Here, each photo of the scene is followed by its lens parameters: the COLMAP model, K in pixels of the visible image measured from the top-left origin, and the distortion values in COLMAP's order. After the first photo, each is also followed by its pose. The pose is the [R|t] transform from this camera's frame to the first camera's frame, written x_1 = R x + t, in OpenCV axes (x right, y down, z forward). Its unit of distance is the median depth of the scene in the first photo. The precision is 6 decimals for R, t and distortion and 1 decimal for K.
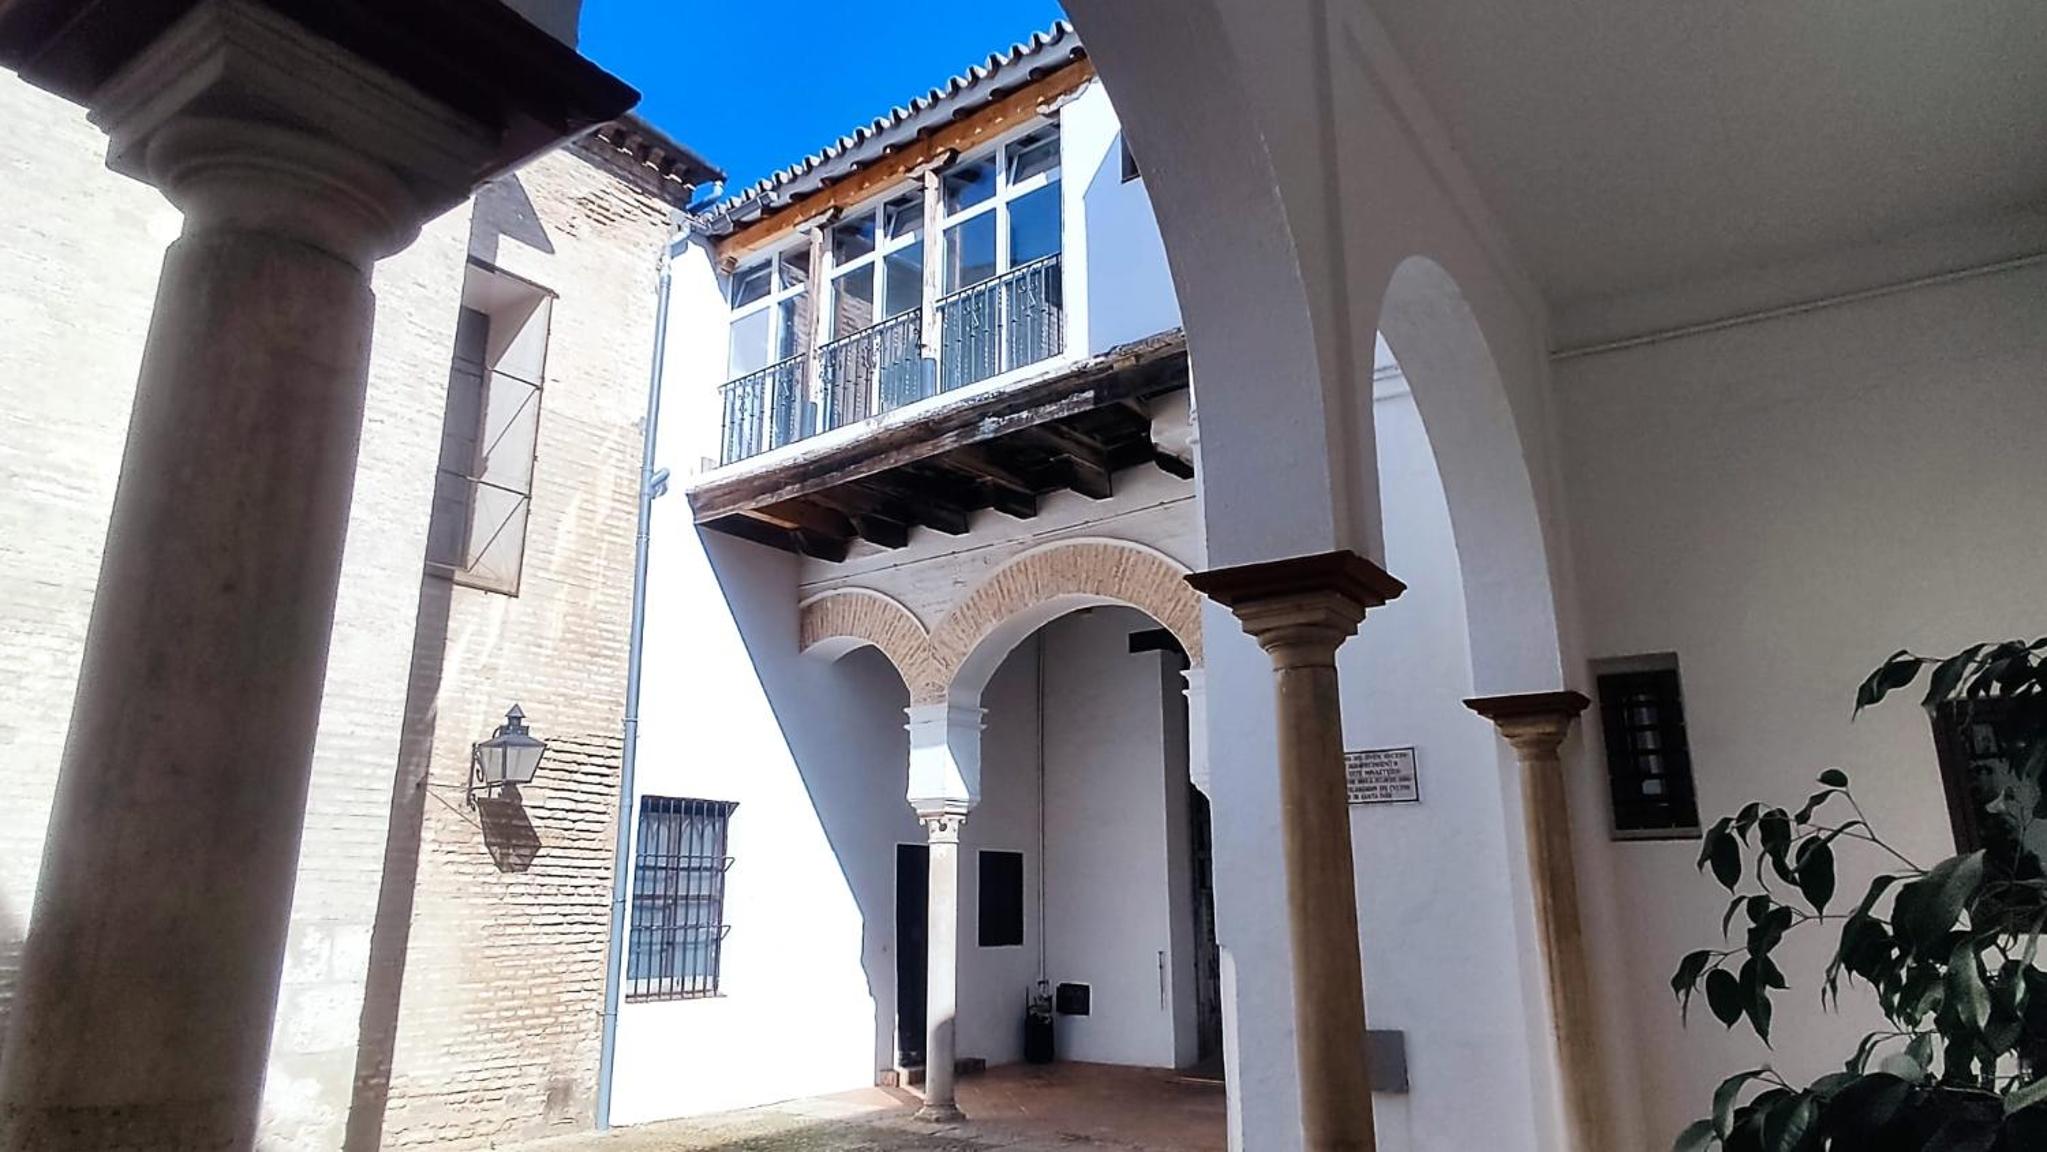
lens RADIAL K [[1249.4, 0, 1008.9], [0, 1249.4, 556.1], [0, 0, 1]] dist [0.001683, 0.000575]
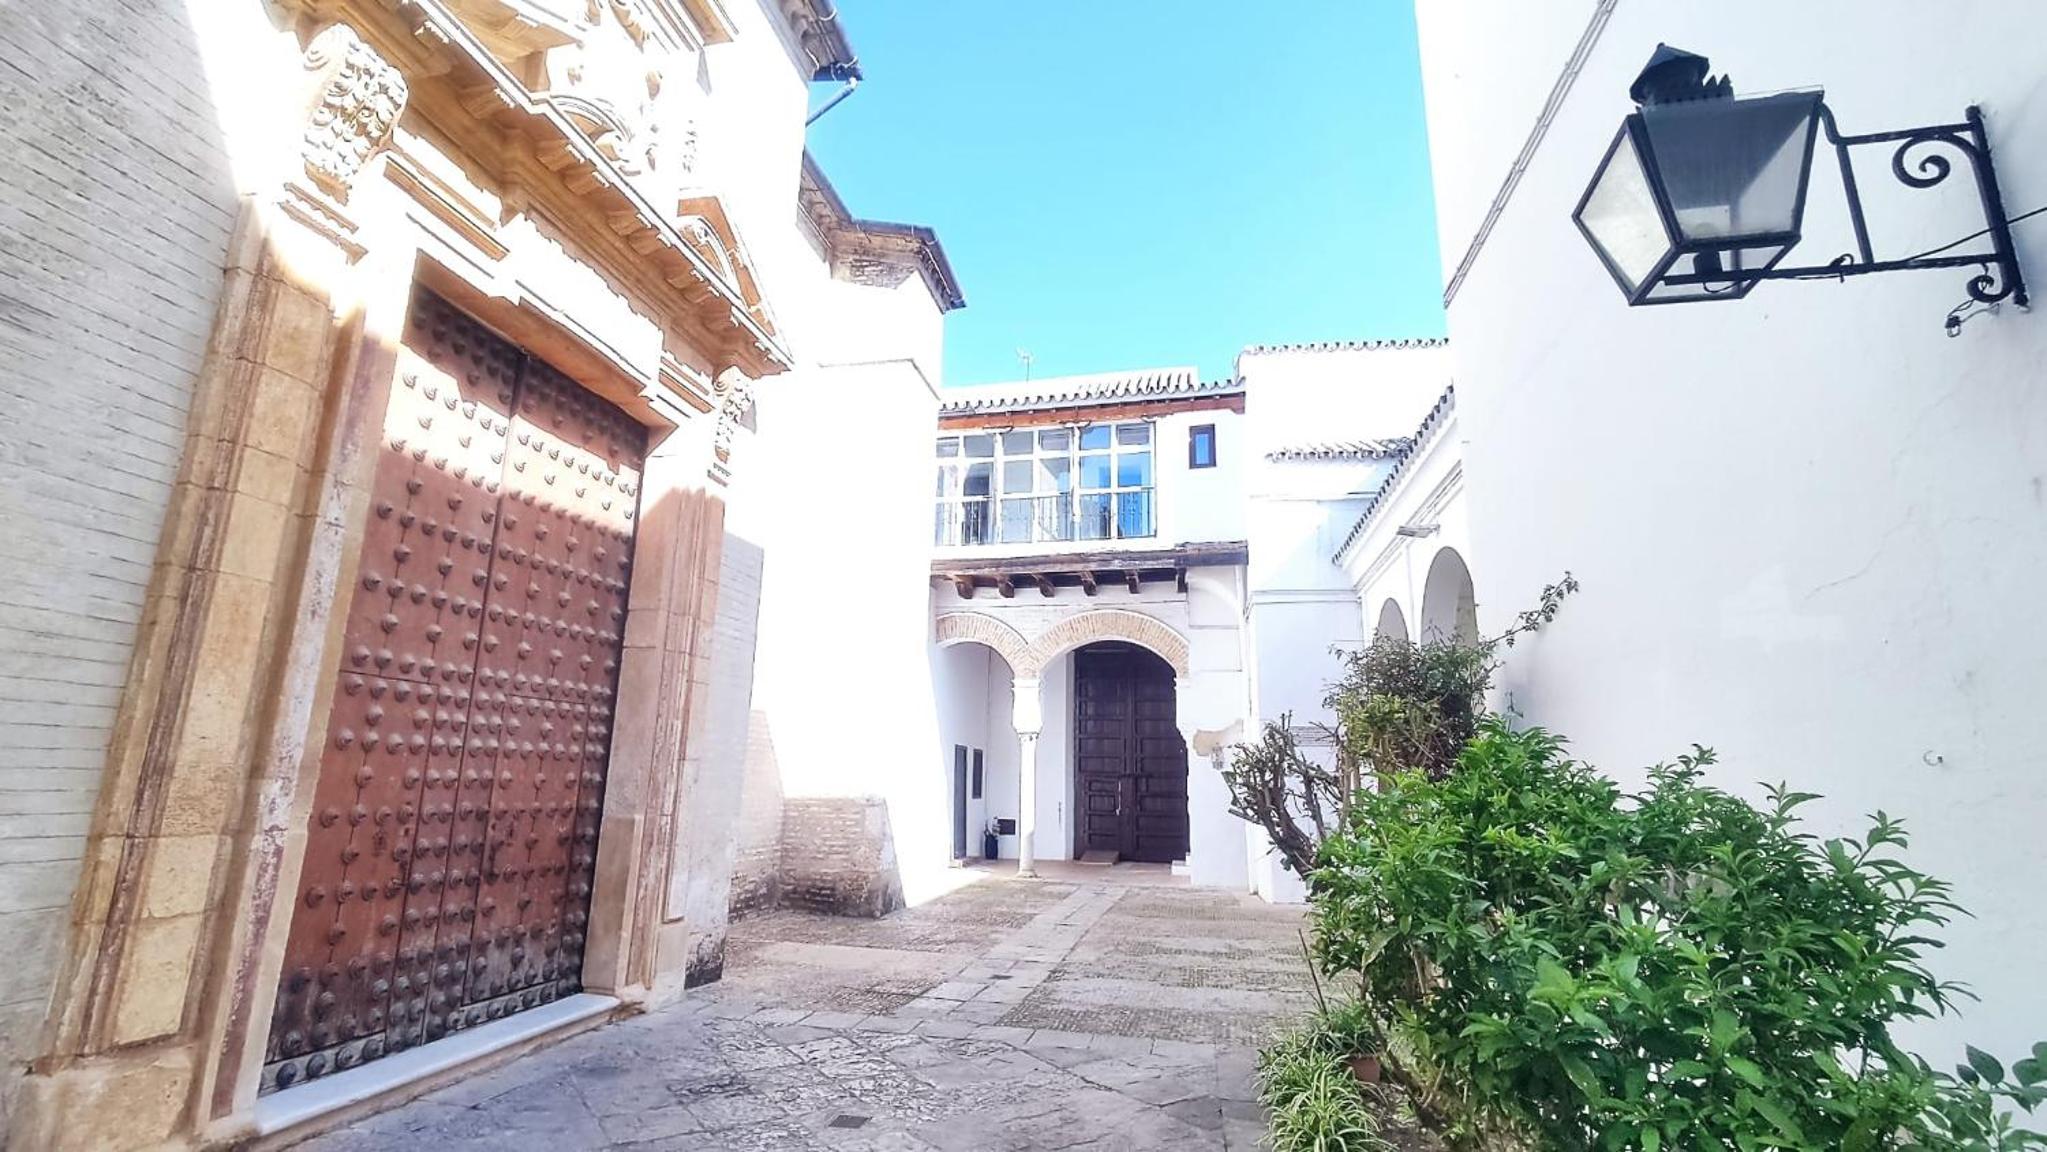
lens RADIAL K [[940.8, 0, 1012.1], [0, 940.8, 553.3], [0, 0, 1]] dist [-0.002173, 0.000175]
pose [[0.908661, 0.119385, 0.400102, -0.743413], [-0.133012, 0.991094, 0.006351, -0.093985], [-0.395781, -0.058989, 0.916449, -0.395328]]
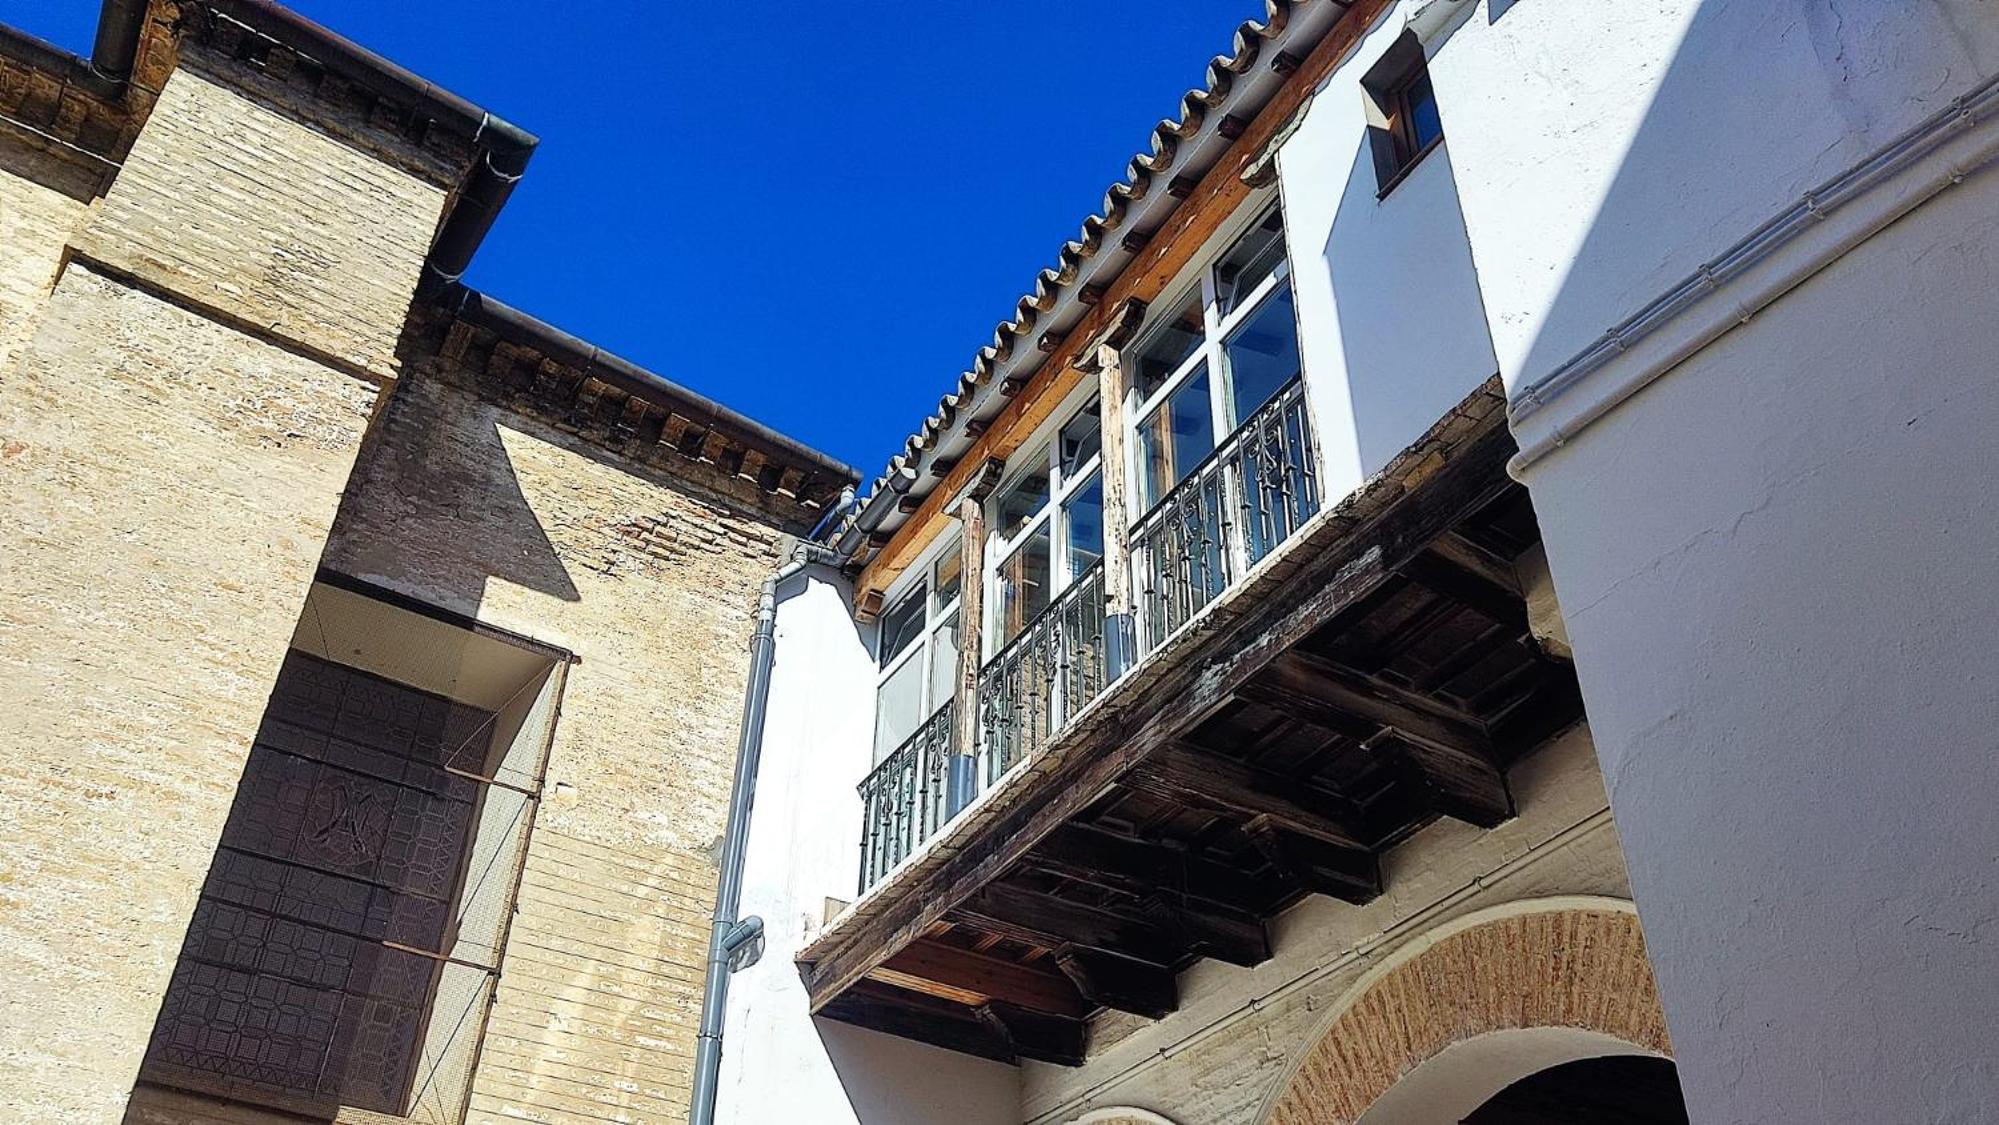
lens RADIAL K [[1619.7, 0, 1003.2], [0, 1619.7, 554.4], [0, 0, 1]] dist [0.035299, -0.001983]
pose [[0.939483, -0.199972, -0.278179, 0.086296], [0.078130, 0.915633, -0.394349, 0.088097], [0.333569, 0.348750, 0.875845, 0.324334]]
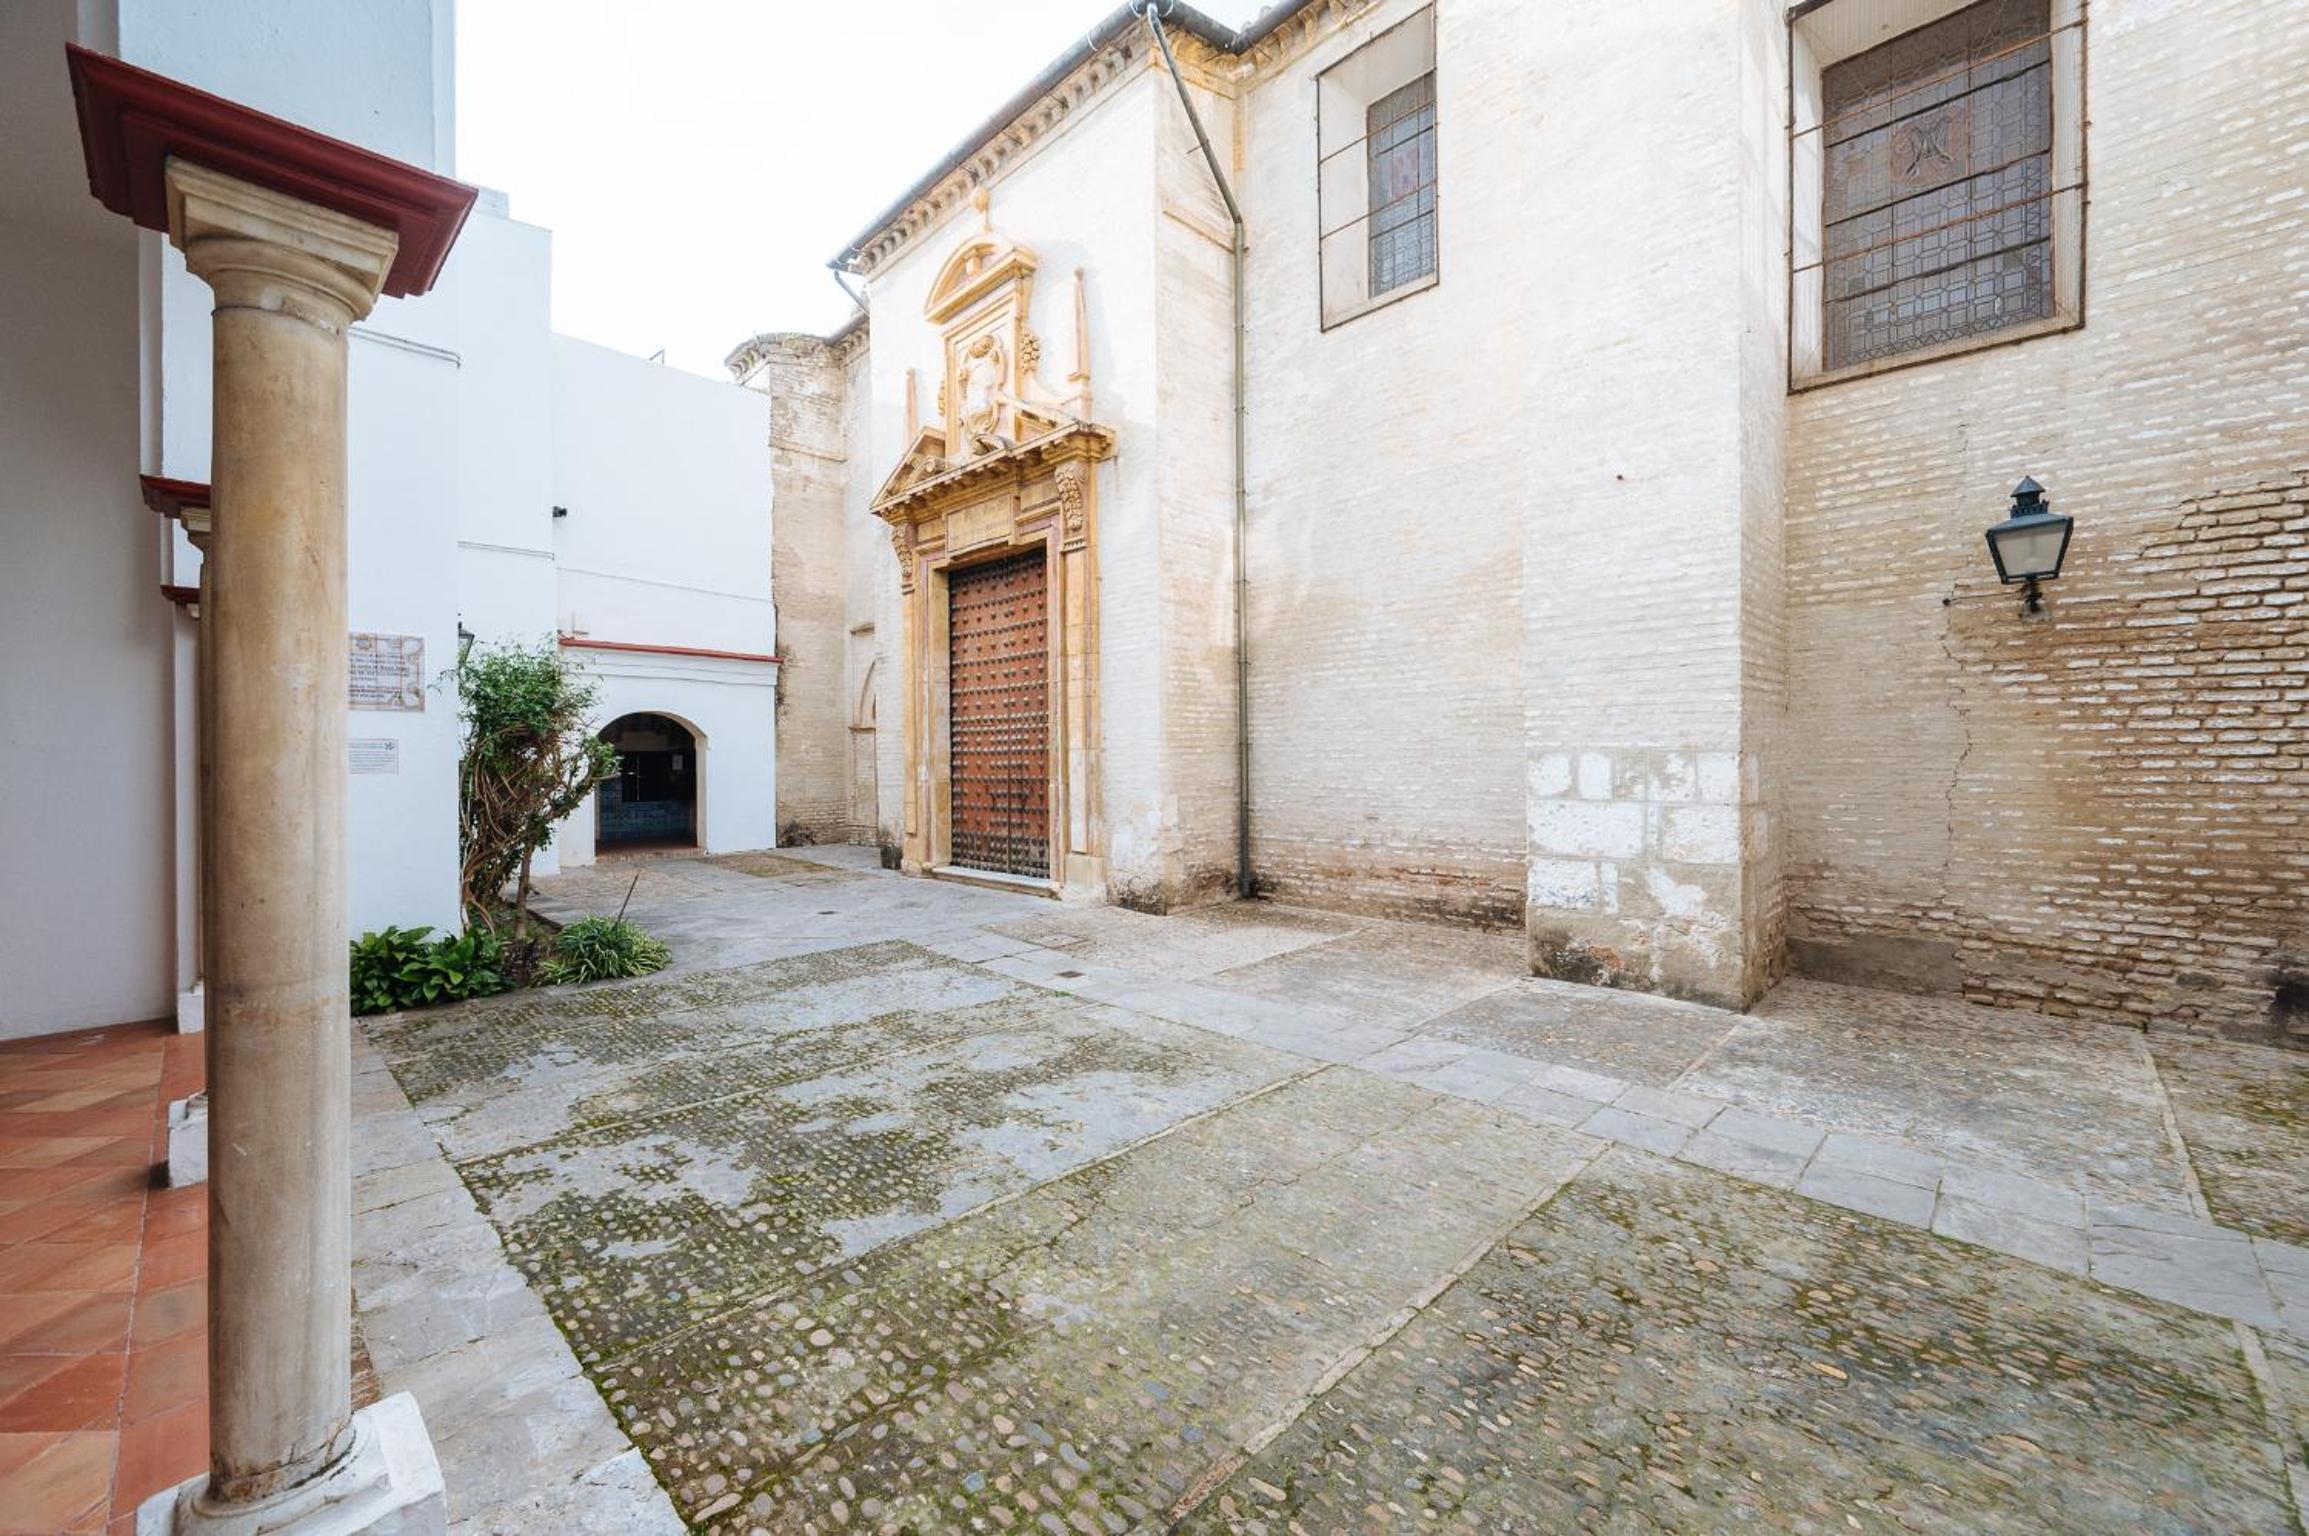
lens RADIAL K [[910.4, 0, 1153.7], [0, 910.4, 762.8], [0, 0, 1]] dist [-0.002366, -0.000038]
pose [[-0.147703, 0.004092, -0.989023, 0.200506], [0.270045, 0.962161, -0.036349, 0.139811], [0.951451, -0.272450, -0.143219, 0.451892]]
